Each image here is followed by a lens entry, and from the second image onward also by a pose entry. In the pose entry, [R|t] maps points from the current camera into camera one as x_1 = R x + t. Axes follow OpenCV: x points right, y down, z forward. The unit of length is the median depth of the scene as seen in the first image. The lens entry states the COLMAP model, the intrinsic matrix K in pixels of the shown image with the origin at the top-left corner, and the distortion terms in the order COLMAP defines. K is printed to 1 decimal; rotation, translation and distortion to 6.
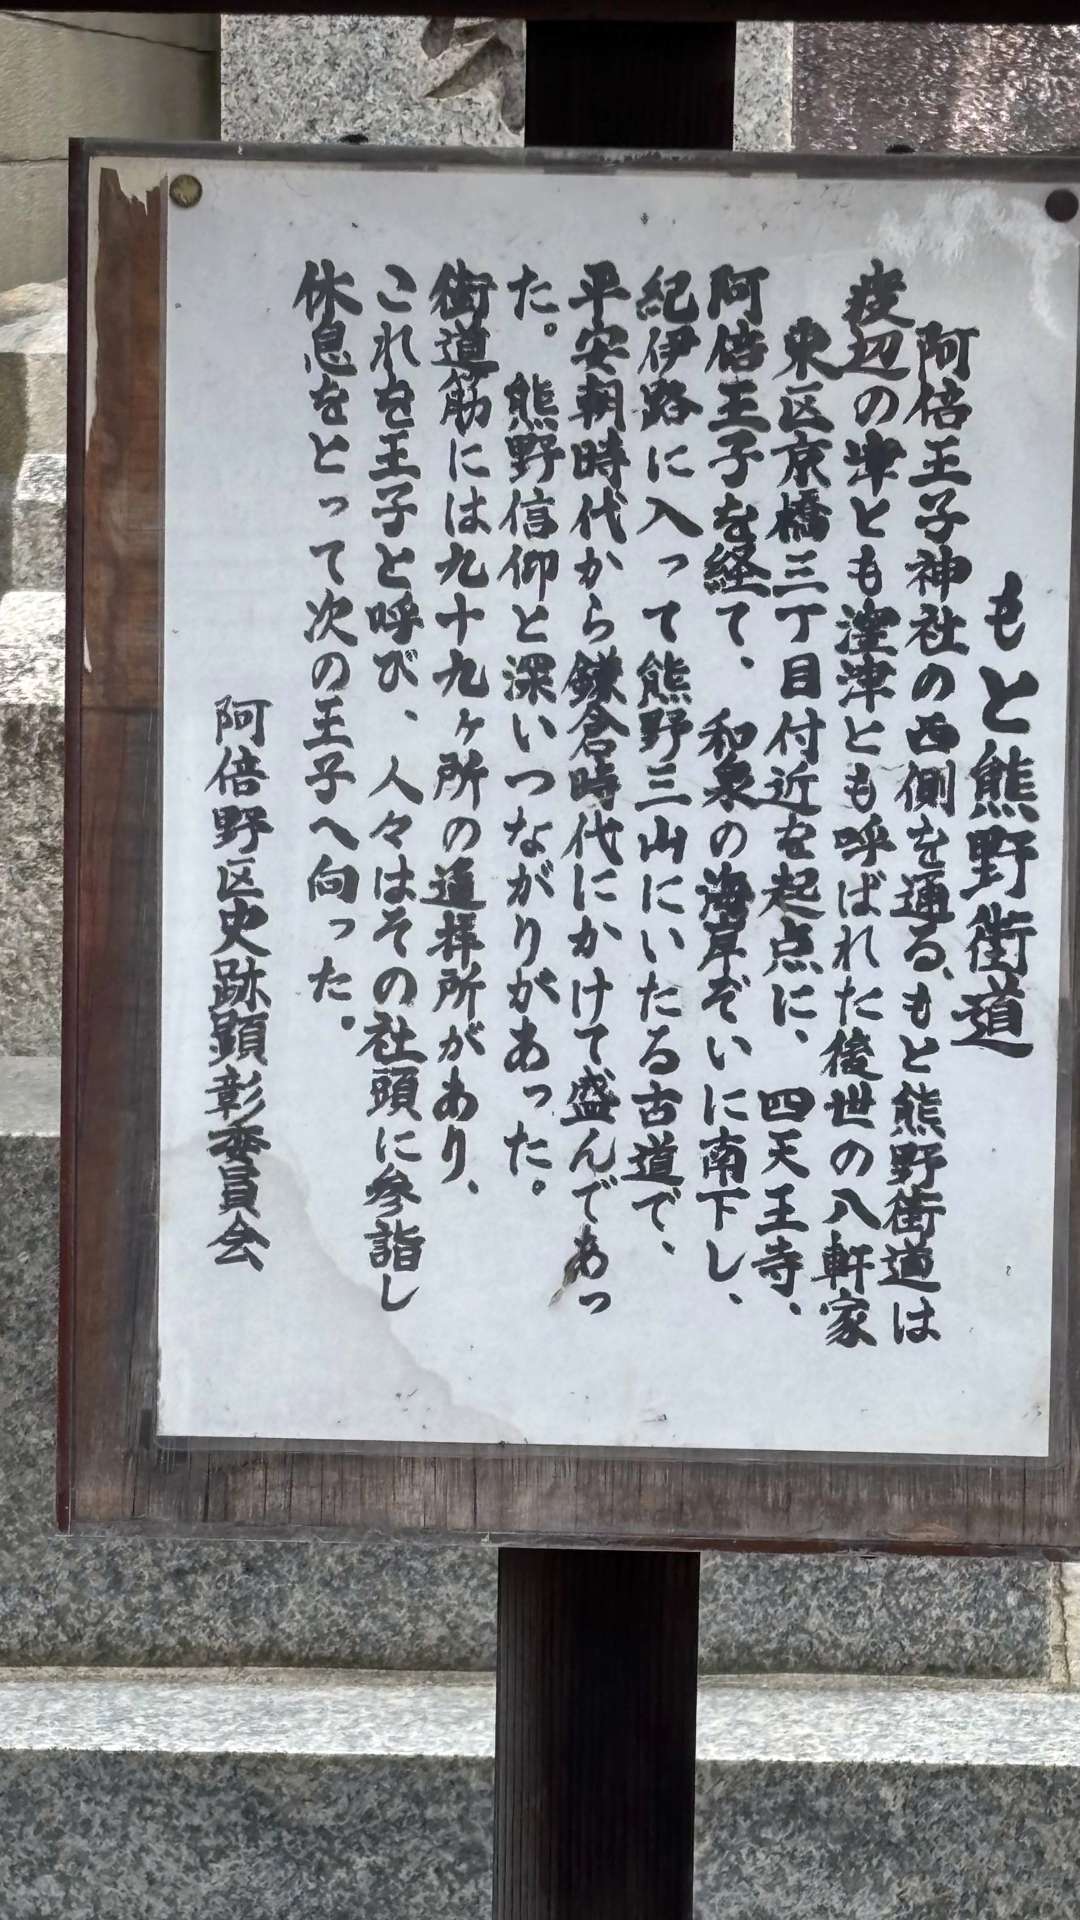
lens RADIAL K [[6355.3, 0, 627.0], [0, 6355.3, 937.4], [0, 0, 1]] dist [0.311544, 0.000000]
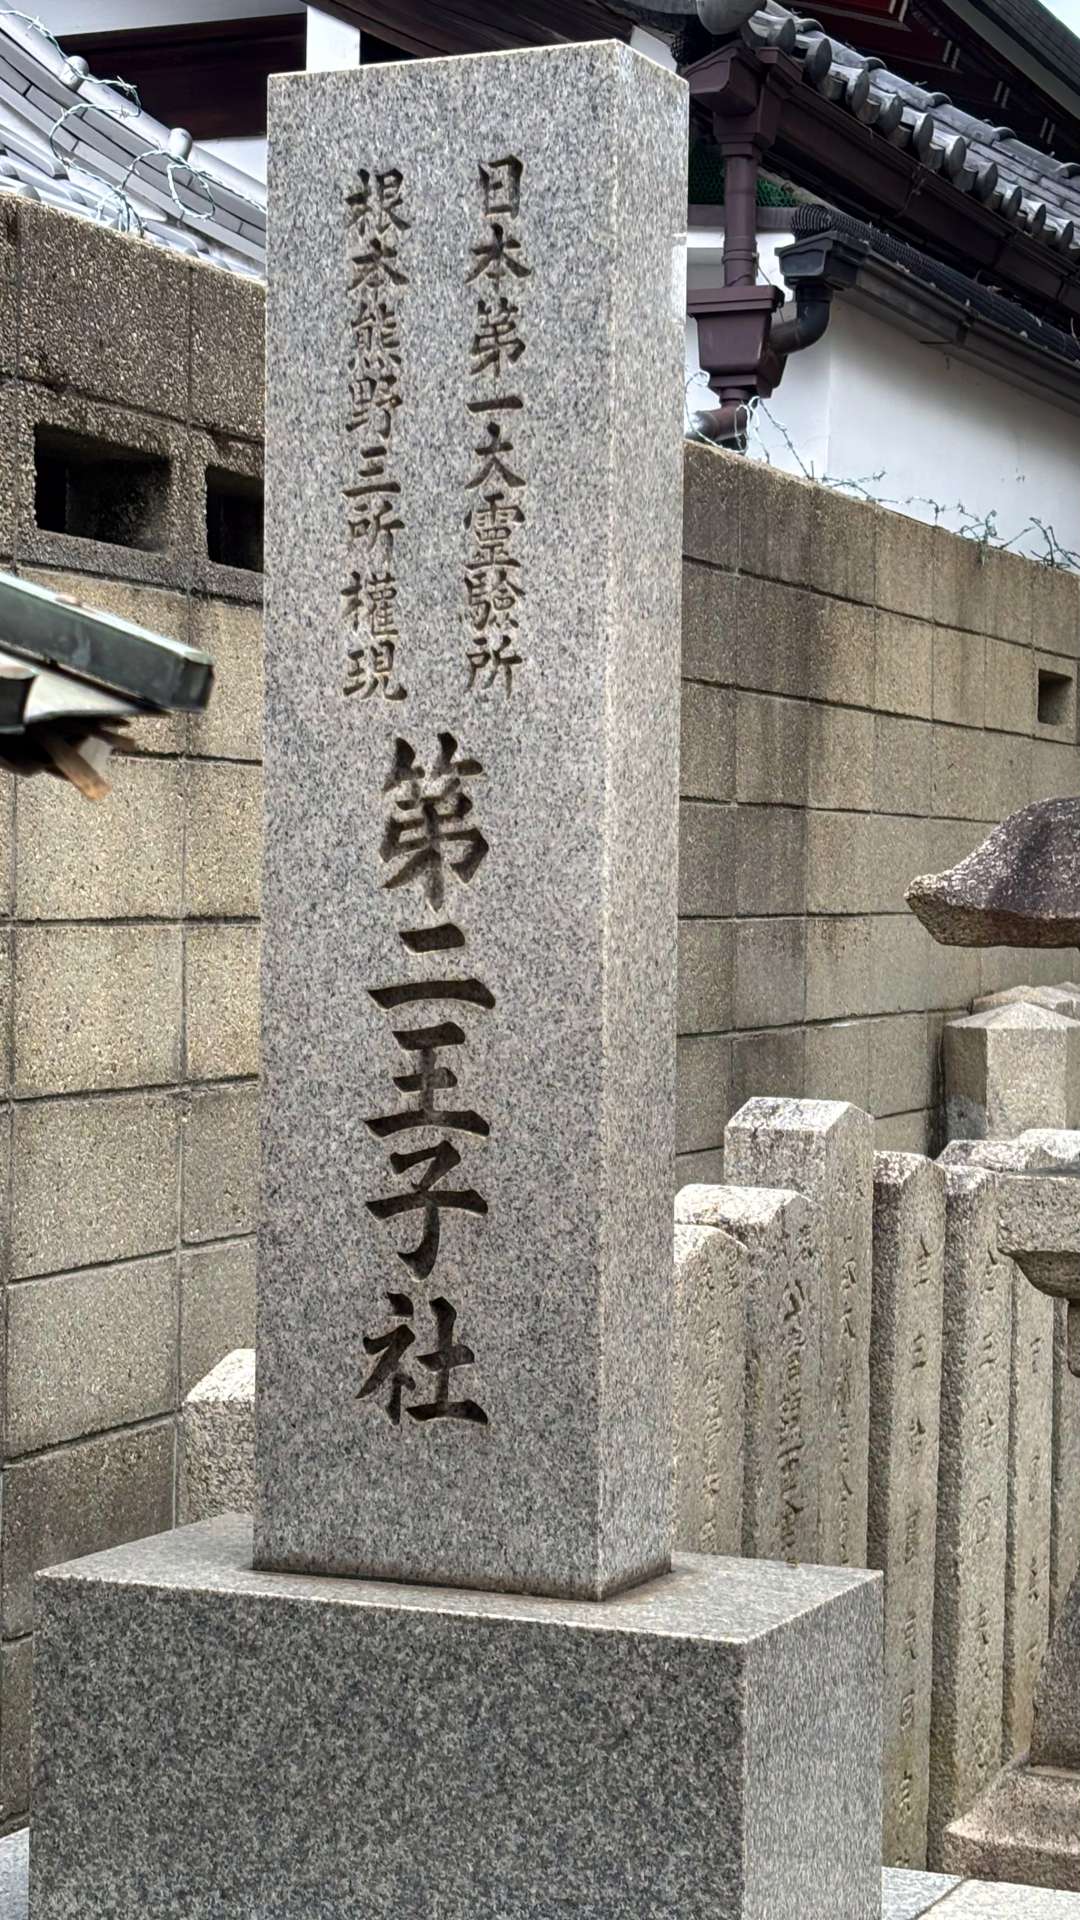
lens RADIAL K [[3506.2, 0, 497.6], [0, 3506.2, 1052.8], [0, 0, 1]] dist [0.299881, 0.000000]
pose [[0.927456, 0.012431, -0.373726, 0.298461], [-0.041491, 0.996697, -0.069814, -0.037529], [0.371623, 0.080256, 0.924908, 0.258855]]
